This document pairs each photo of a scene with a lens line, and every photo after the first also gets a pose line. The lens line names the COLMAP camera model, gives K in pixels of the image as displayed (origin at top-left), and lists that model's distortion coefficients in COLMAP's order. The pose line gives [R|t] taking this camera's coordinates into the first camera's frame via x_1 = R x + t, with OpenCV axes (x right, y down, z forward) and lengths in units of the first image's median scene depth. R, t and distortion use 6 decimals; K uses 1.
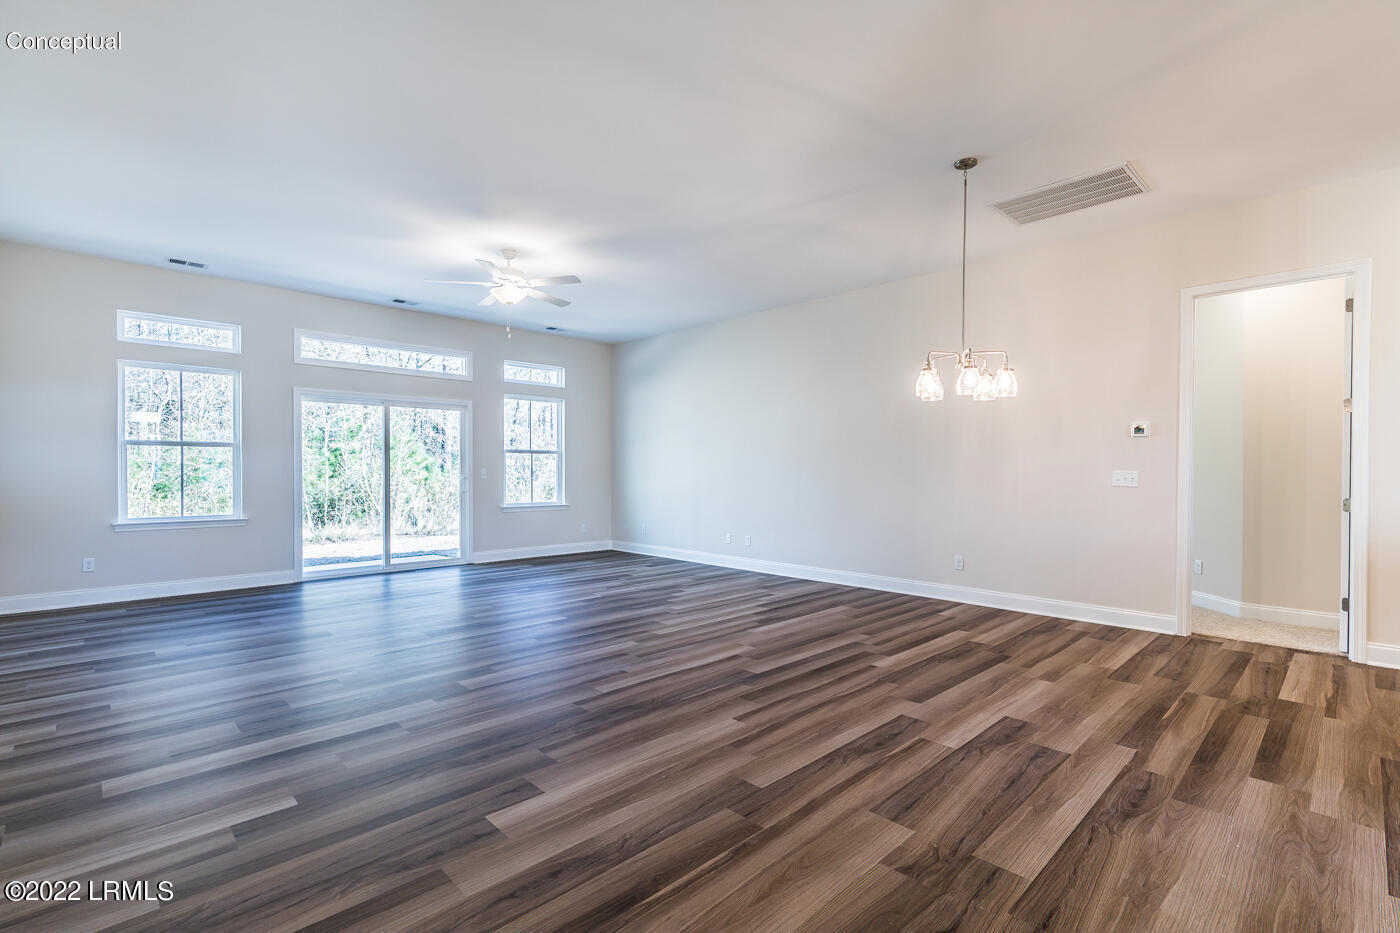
lens RADIAL K [[639.7, 0, 691.2], [0, 639.7, 472.3], [0, 0, 1]] dist [0.004842, -0.001988]
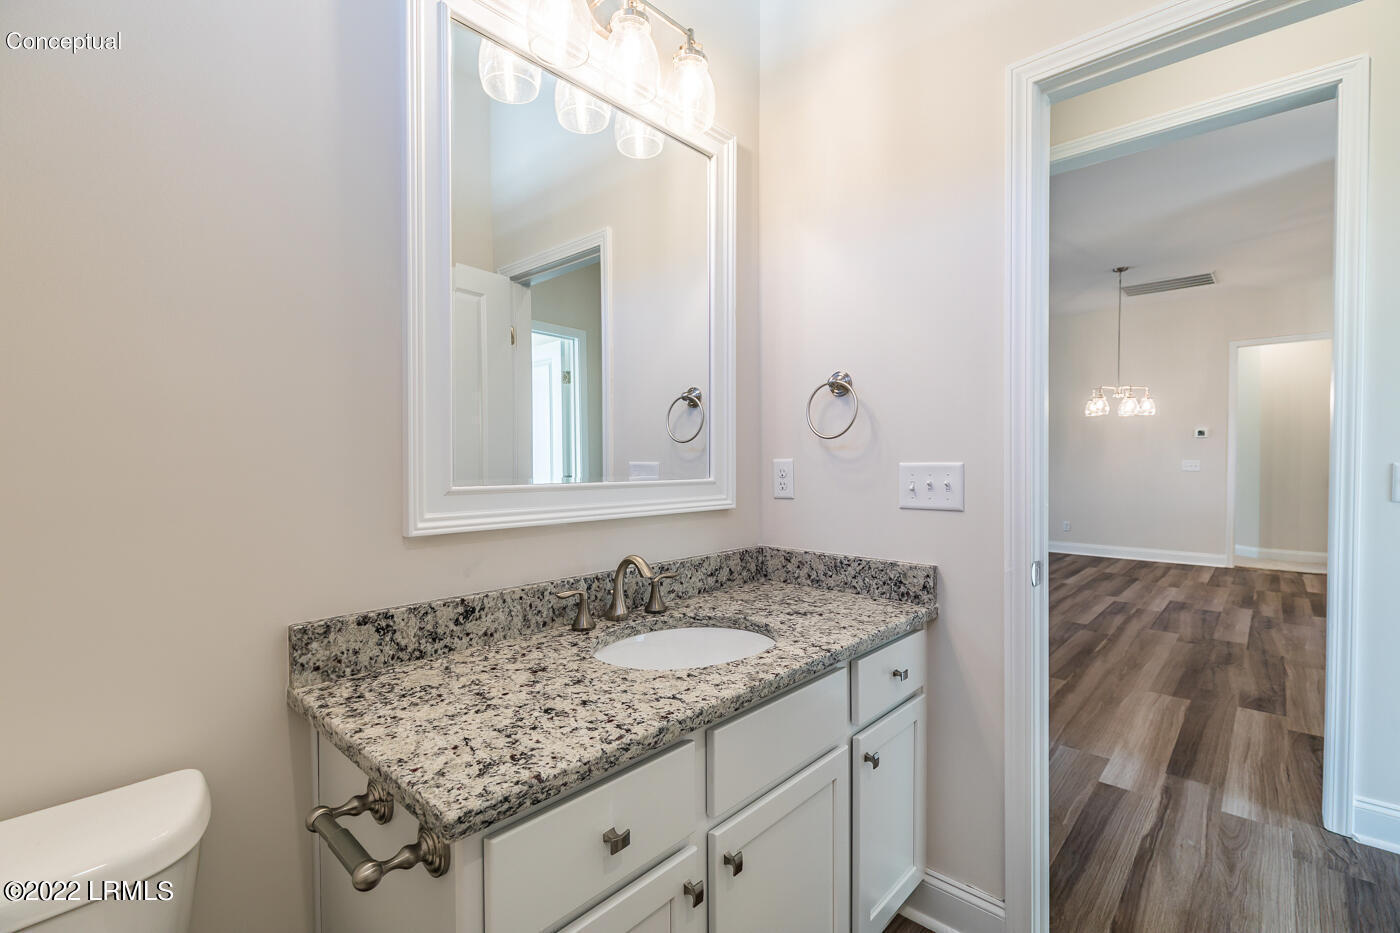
lens RADIAL K [[639.7, 0, 709.5], [0, 639.7, 464.6], [0, 0, 1]] dist [0.004842, -0.001988]
pose [[0.996319, -0.002515, 0.085683, -0.628764], [0.002563, 0.999997, -0.000455, 0.005903], [-0.085682, 0.000673, 0.996322, -0.437542]]
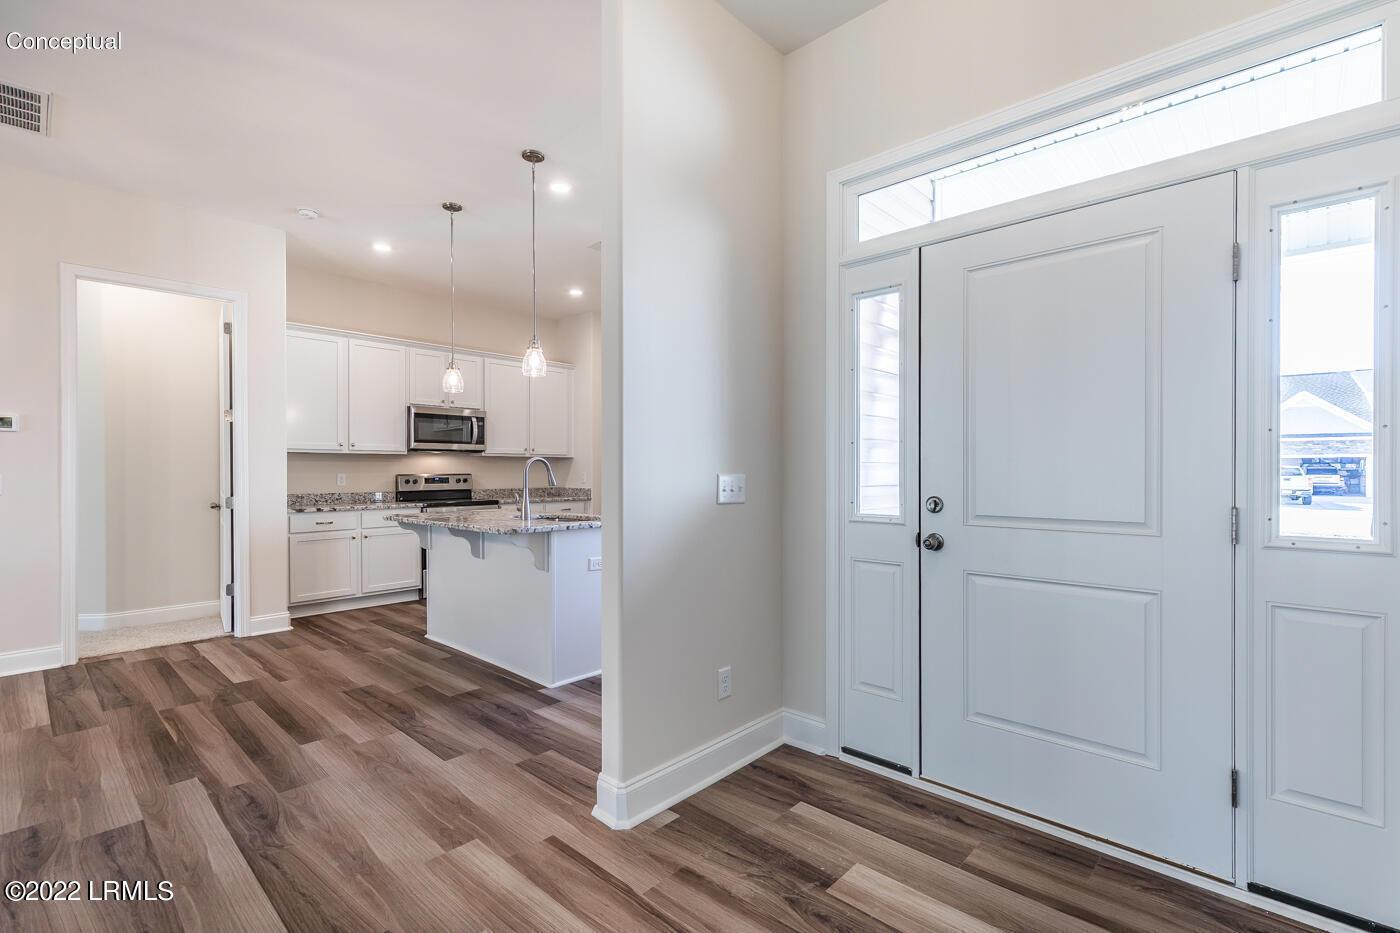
lens RADIAL K [[639.7, 0, 725.1], [0, 639.7, 476.2], [0, 0, 1]] dist [0.004842, -0.001988]
pose [[-0.073485, -0.008709, 0.997258, -0.159635], [0.014628, 0.999845, 0.009810, 0.005605], [-0.997189, 0.015308, -0.073346, 0.191485]]
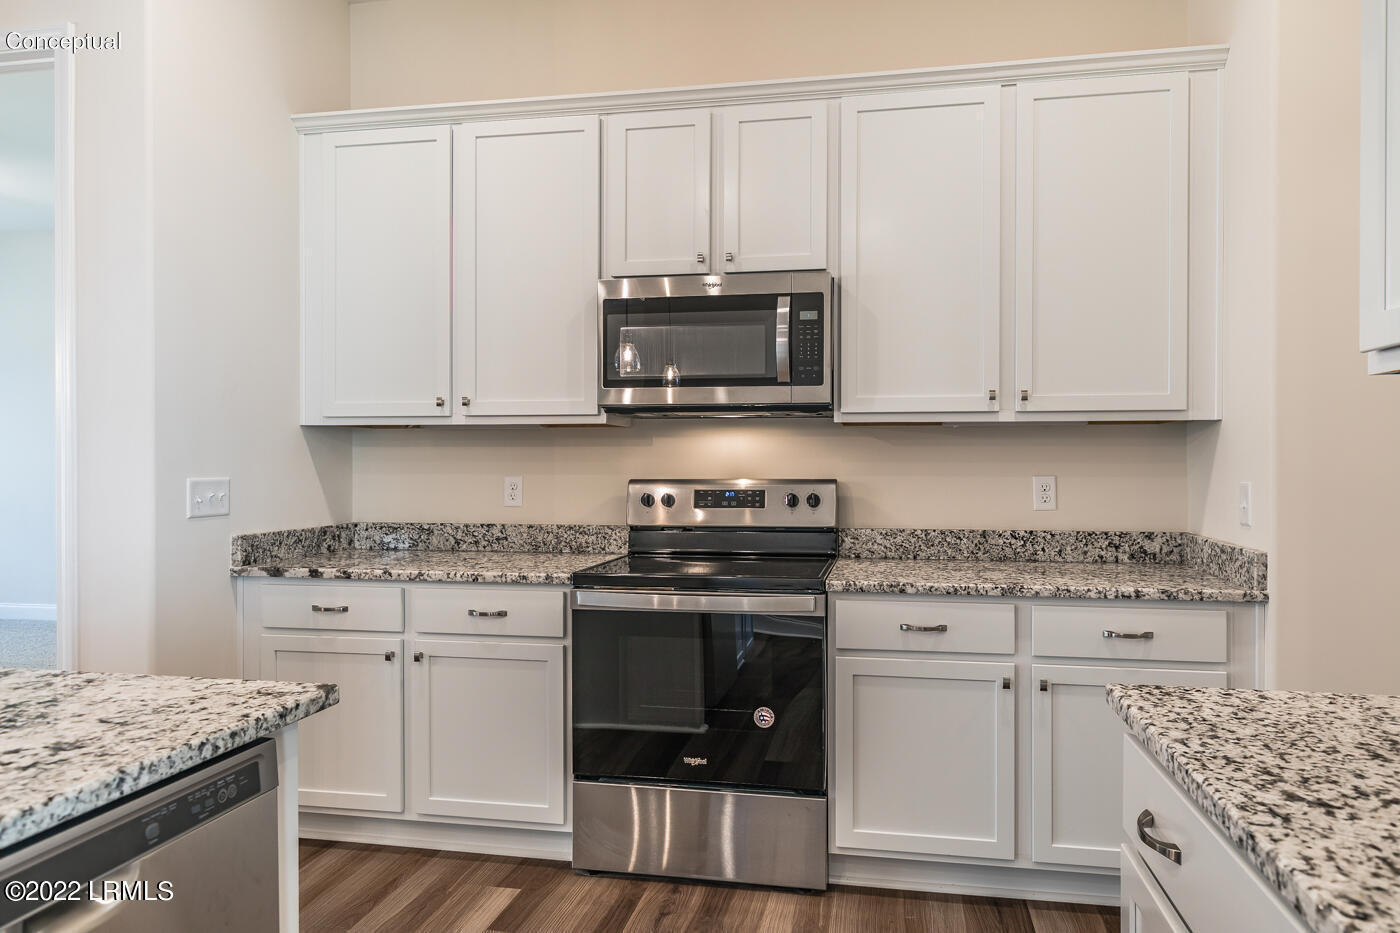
lens RADIAL K [[915.9, 0, 694.5], [0, 915.9, 457.6], [0, 0, 1]] dist [0.001664, -0.000223]
pose [[0.818113, -0.000355, 0.575057, 0.897660], [0.007232, 0.999927, -0.009670, -0.004835], [-0.575012, 0.012070, 0.818056, 0.168811]]
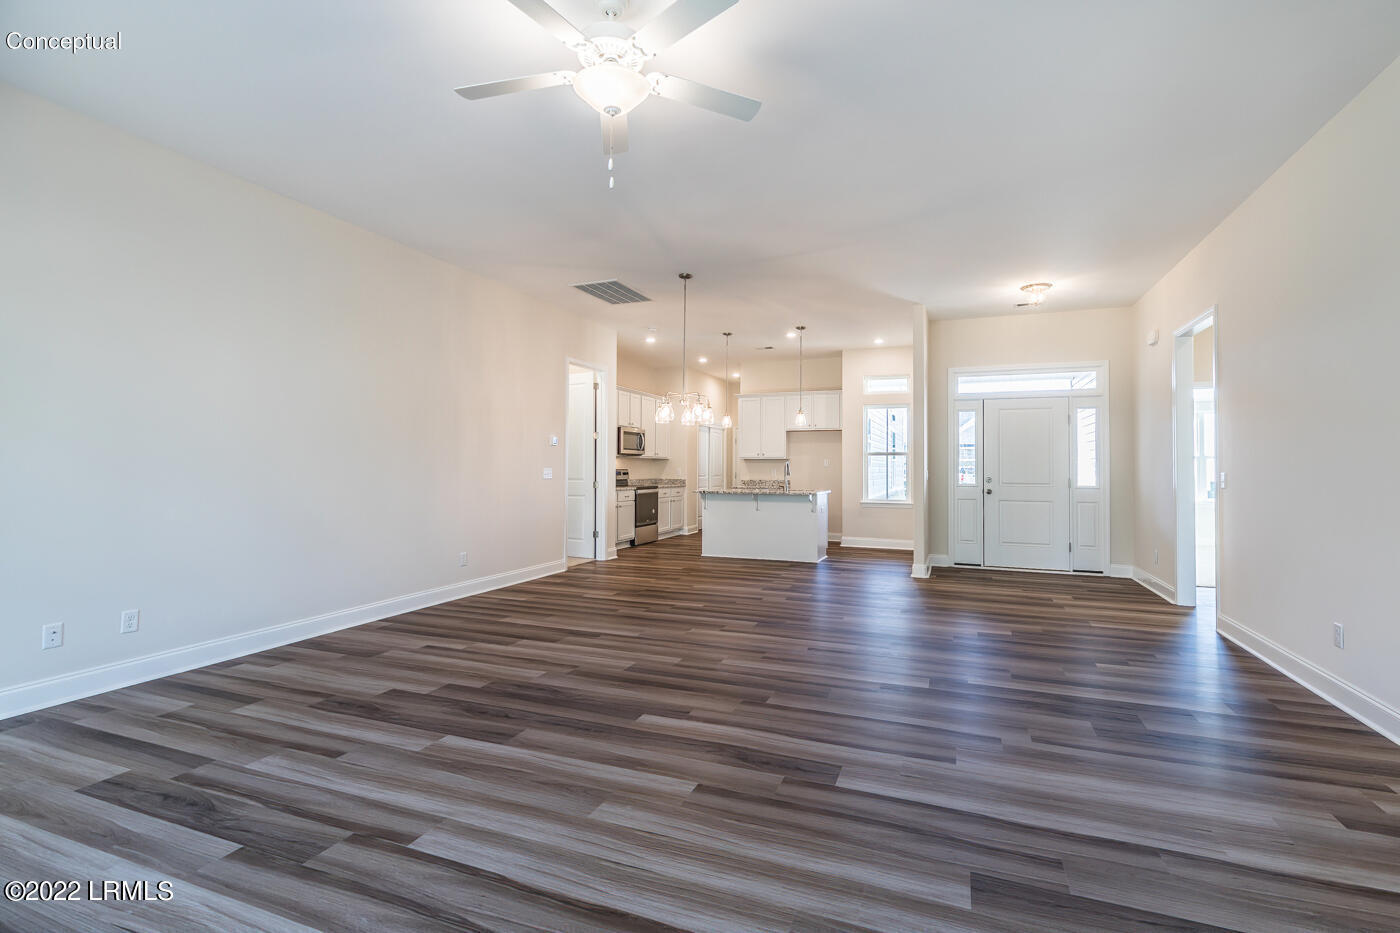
lens RADIAL K [[639.7, 0, 736.2], [0, 639.7, 467.3], [0, 0, 1]] dist [0.004842, -0.001988]
pose [[-0.451651, -0.002484, 0.892191, -0.896329], [0.005403, 0.999970, 0.005519, -0.012135], [-0.892178, 0.007313, -0.451624, 1.382215]]
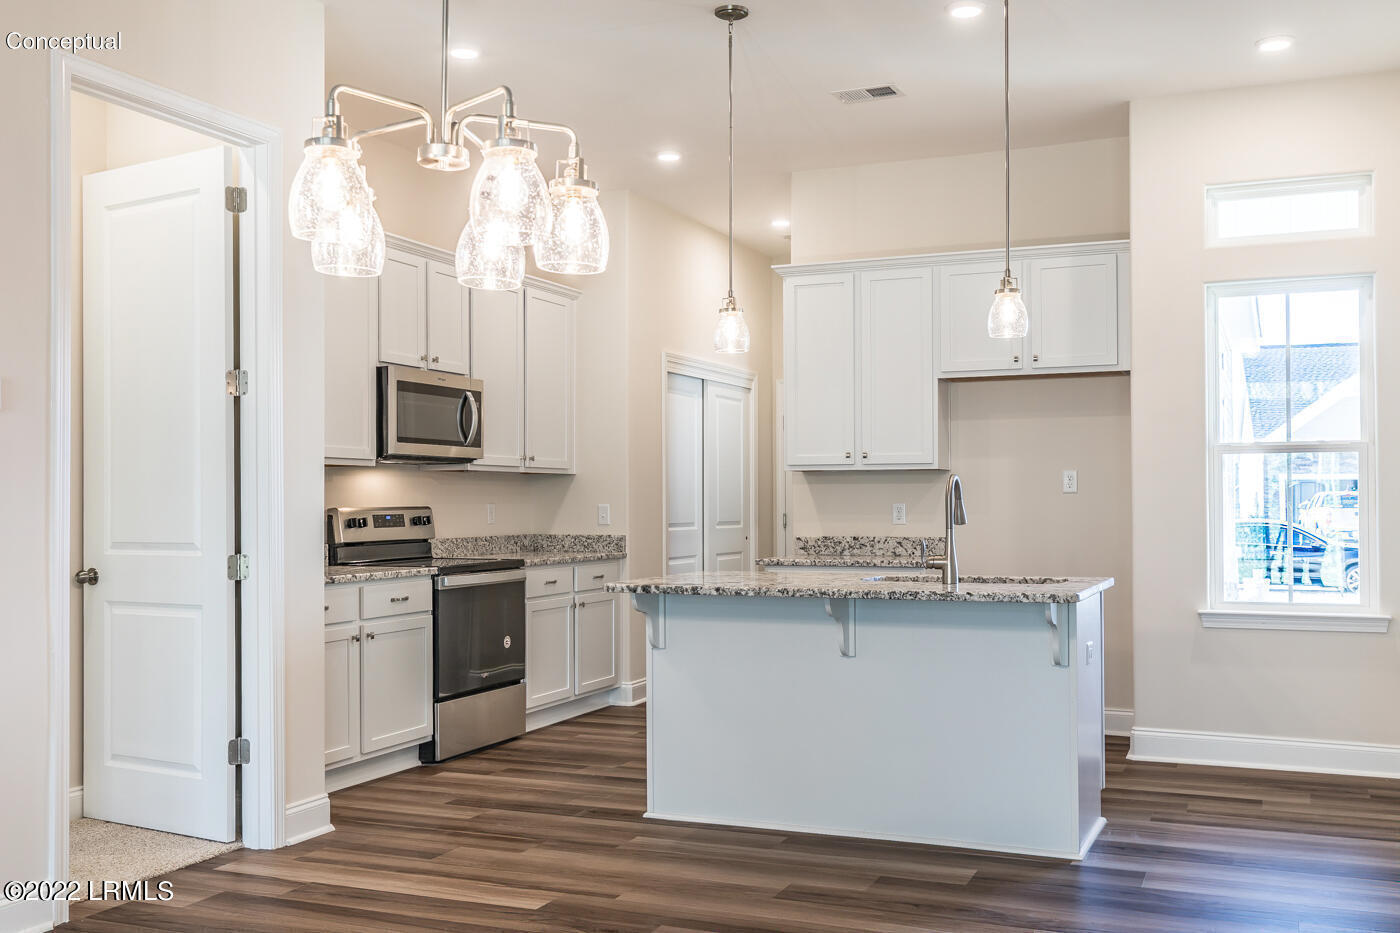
lens RADIAL K [[1323.7, 0, 746.7], [0, 1323.7, 497.6], [0, 0, 1]] dist [-0.004993, 0.000000]
pose [[-0.413579, 0.005298, 0.910453, -0.152668], [0.014738, 0.999891, 0.000877, -0.000666], [-0.910349, 0.013780, -0.413612, 0.974307]]
